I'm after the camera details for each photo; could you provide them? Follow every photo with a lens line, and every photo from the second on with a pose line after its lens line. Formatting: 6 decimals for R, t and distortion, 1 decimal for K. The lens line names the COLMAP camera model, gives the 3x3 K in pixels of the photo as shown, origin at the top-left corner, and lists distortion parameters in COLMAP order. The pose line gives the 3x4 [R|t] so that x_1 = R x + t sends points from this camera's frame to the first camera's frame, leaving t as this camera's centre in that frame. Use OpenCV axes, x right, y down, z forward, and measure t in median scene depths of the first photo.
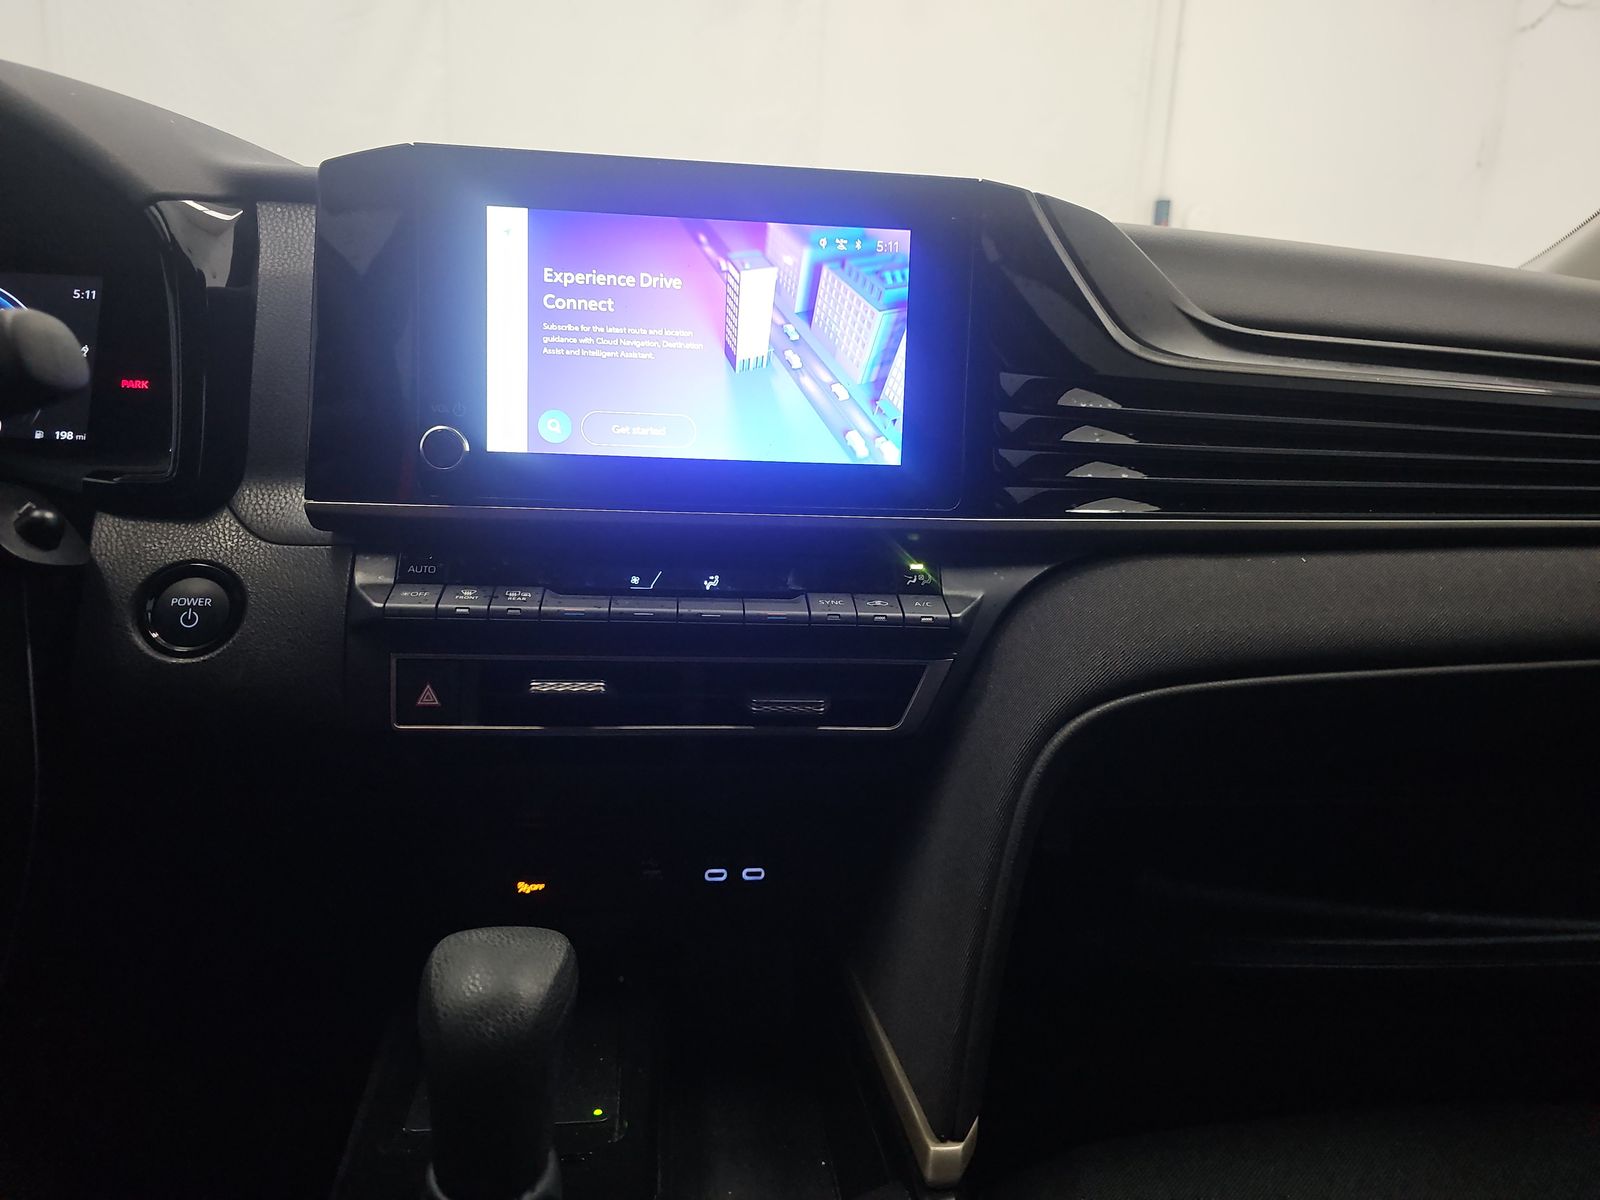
lens RADIAL K [[1063.4, 0, 794.0], [0, 1063.4, 601.4], [0, 0, 1]] dist [0.007644, -0.020664]
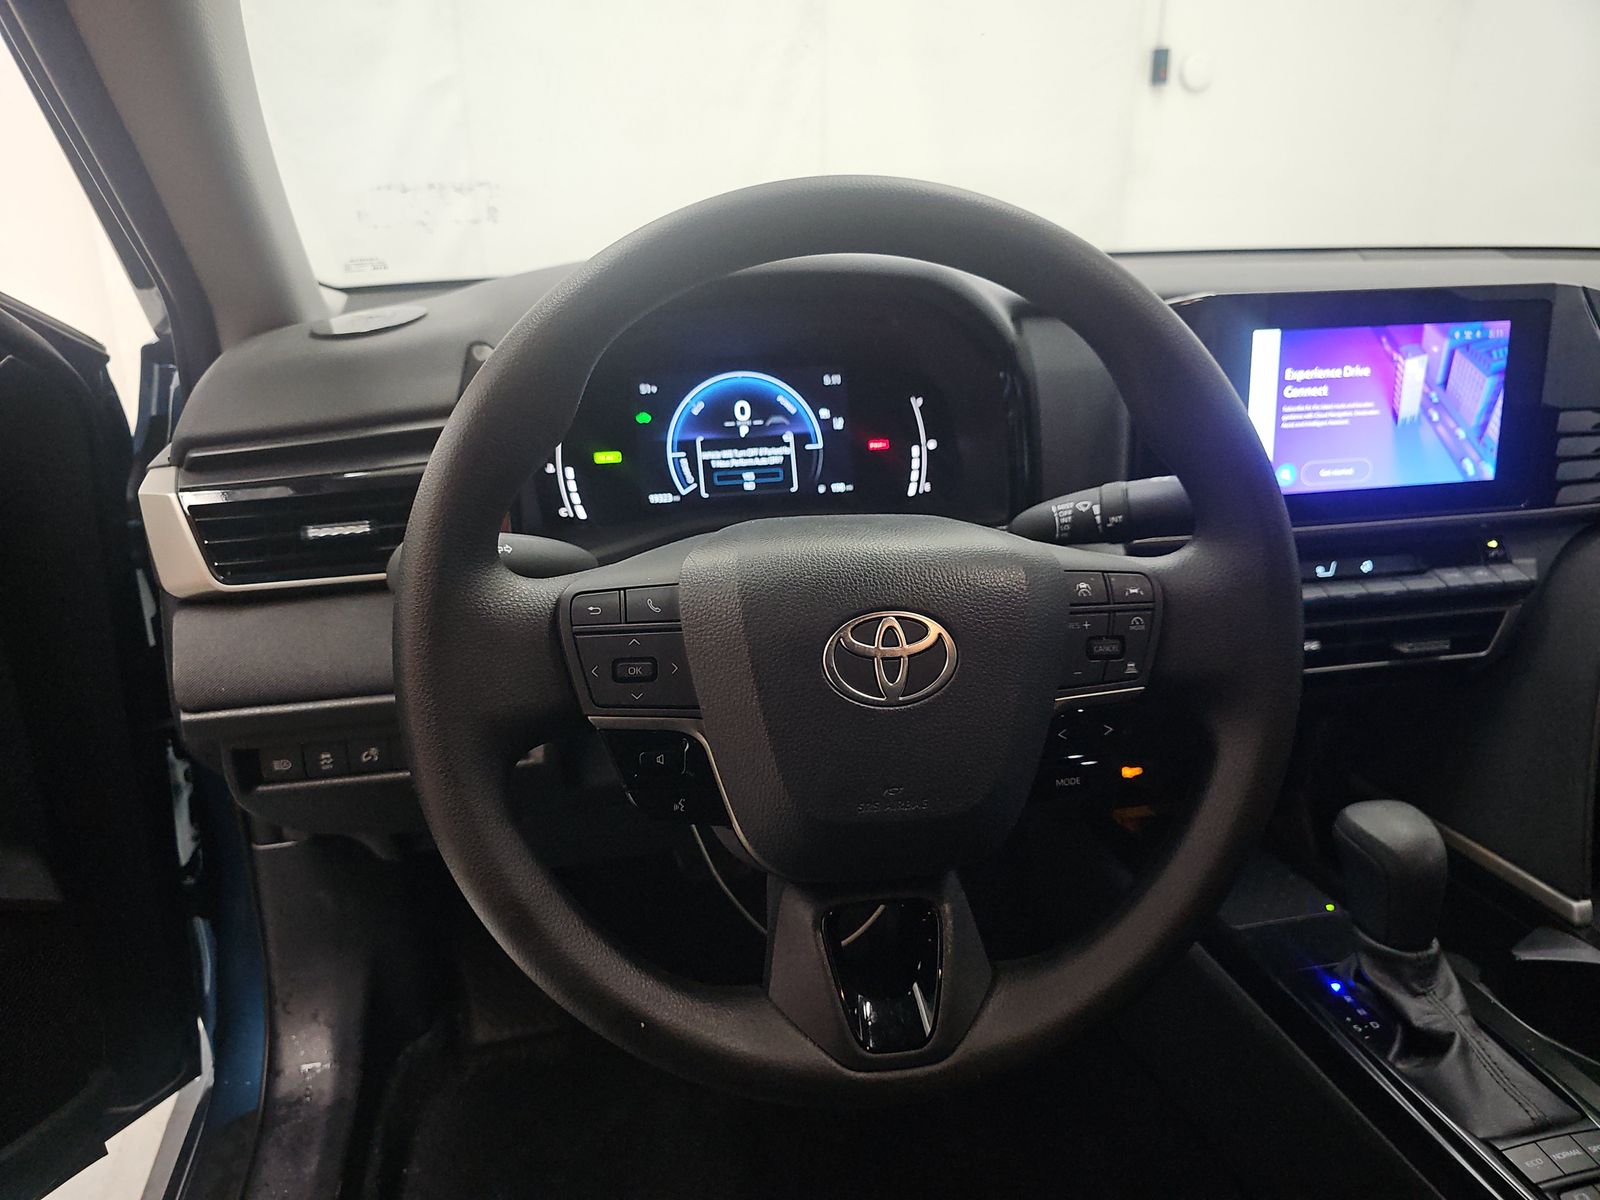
lens RADIAL K [[1063.4, 0, 809.7], [0, 1063.4, 610.3], [0, 0, 1]] dist [0.007644, -0.020664]
pose [[0.996048, -0.081009, 0.036415, -0.944421], [0.075750, 0.988889, 0.127911, -0.214192], [-0.046373, -0.124647, 0.991117, -0.464366]]
